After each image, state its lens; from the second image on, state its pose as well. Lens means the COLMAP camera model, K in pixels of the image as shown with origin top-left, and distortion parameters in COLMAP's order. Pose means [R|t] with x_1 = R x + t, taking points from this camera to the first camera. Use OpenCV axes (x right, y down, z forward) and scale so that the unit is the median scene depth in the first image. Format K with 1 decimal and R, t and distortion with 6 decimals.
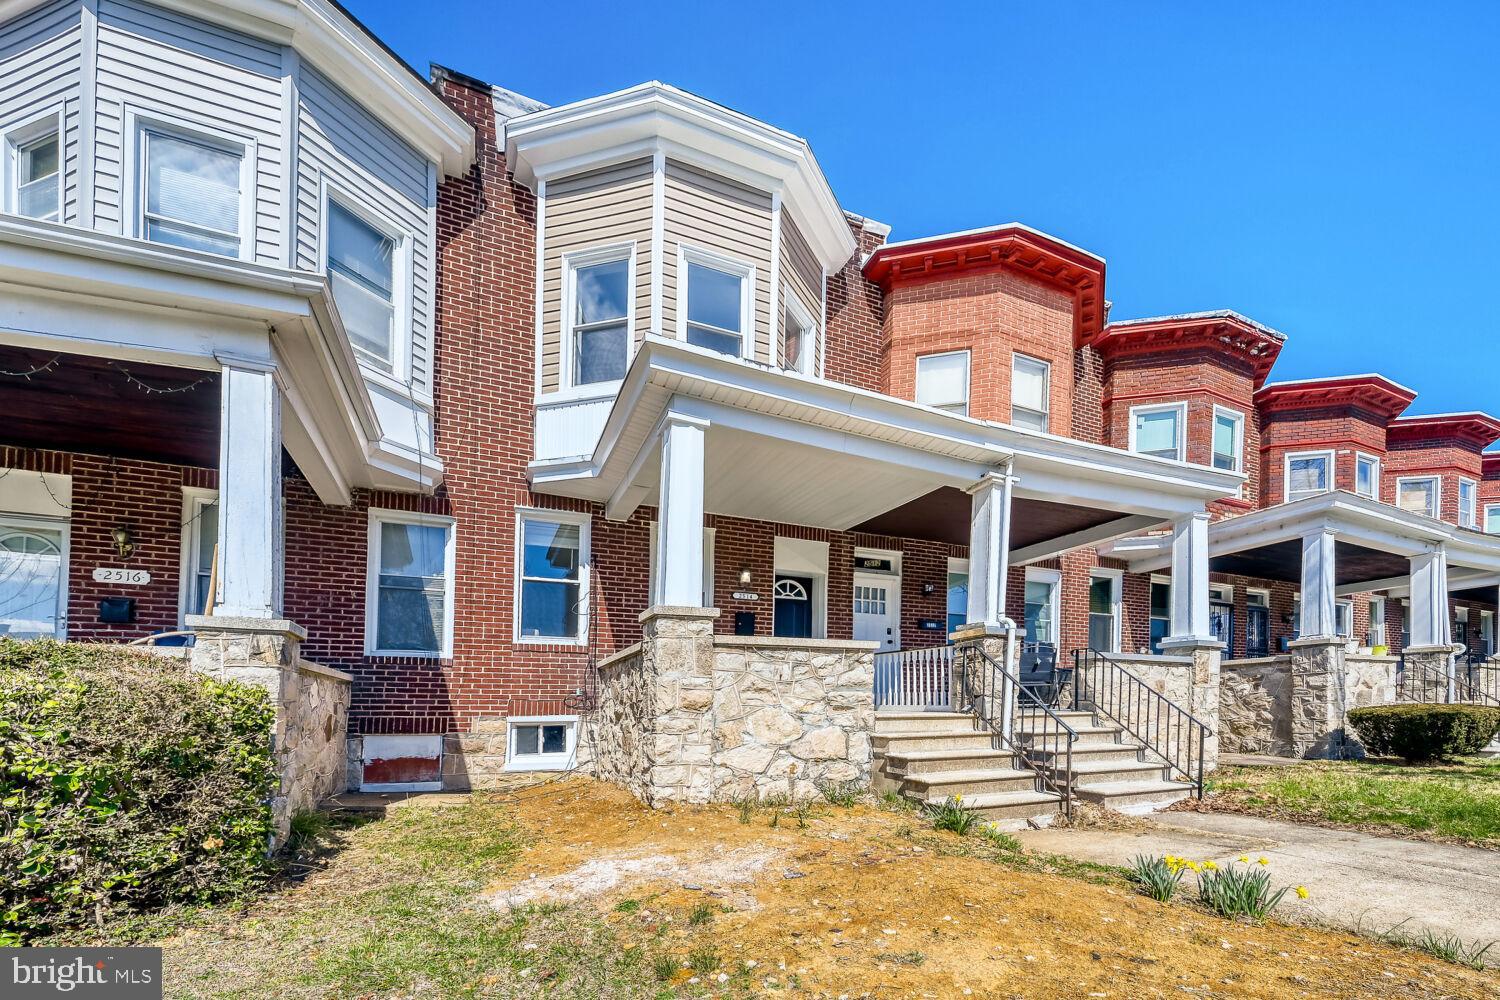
lens RADIAL K [[607.4, 0, 750.5], [0, 607.4, 707.1], [0, 0, 1]] dist [-0.000013, -0.000211]
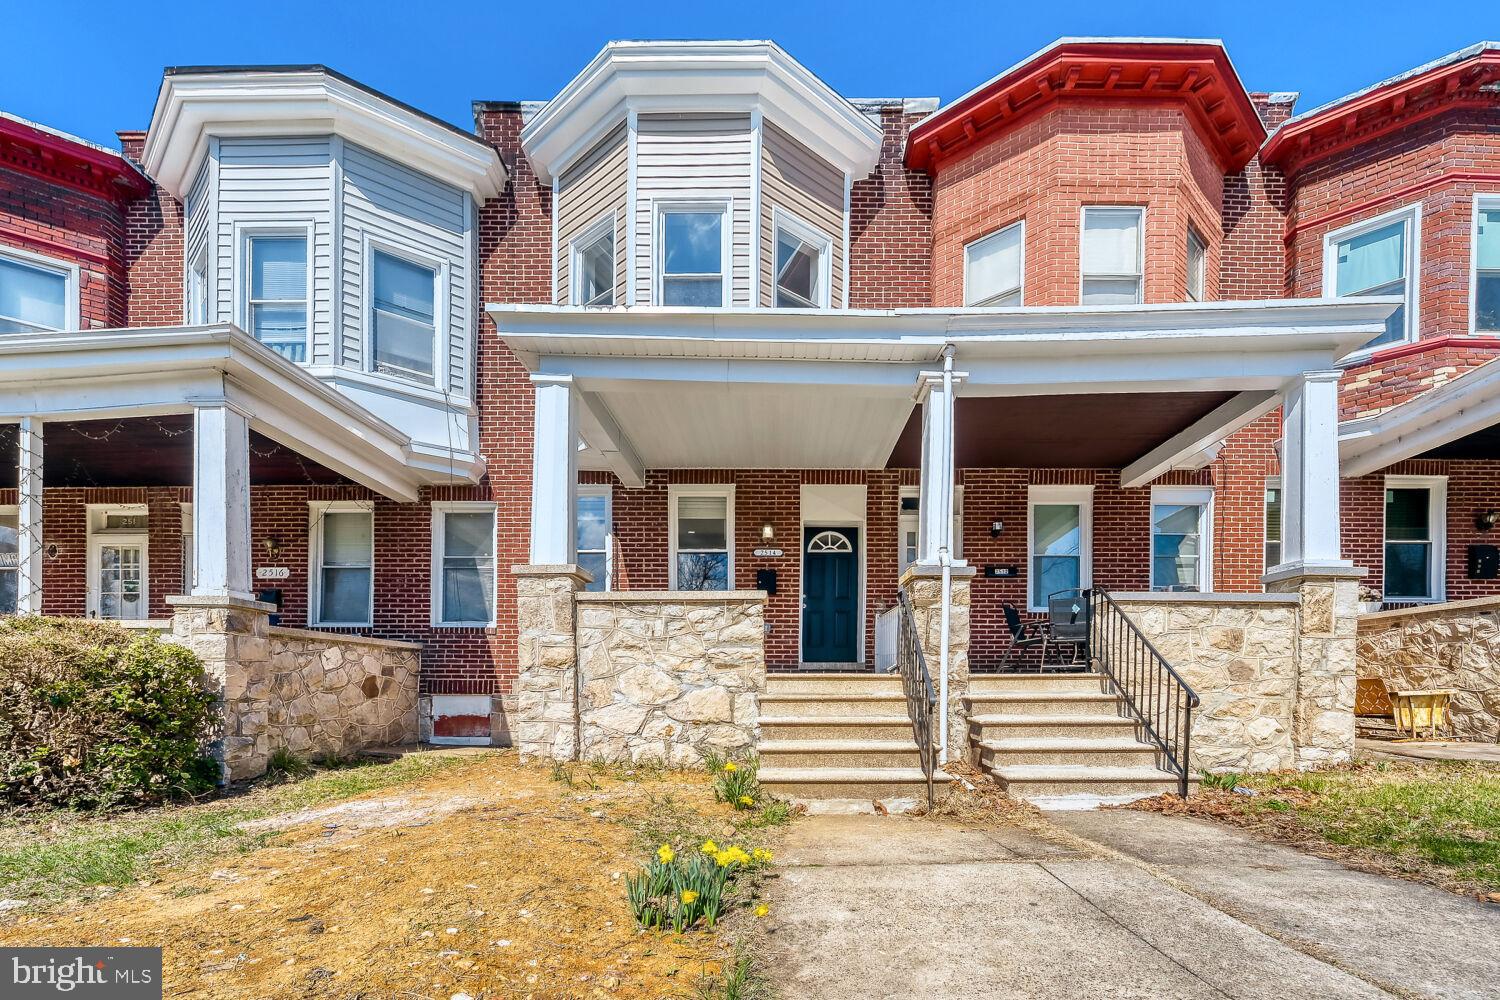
lens RADIAL K [[635.6, 0, 768.9], [0, 635.6, 687.7], [0, 0, 1]] dist [0.000185, -0.001901]
pose [[0.917228, 0.007319, -0.398295, 0.466242], [-0.004454, 0.999957, 0.008119, 0.020242], [0.398338, -0.005673, 0.917221, 0.125484]]
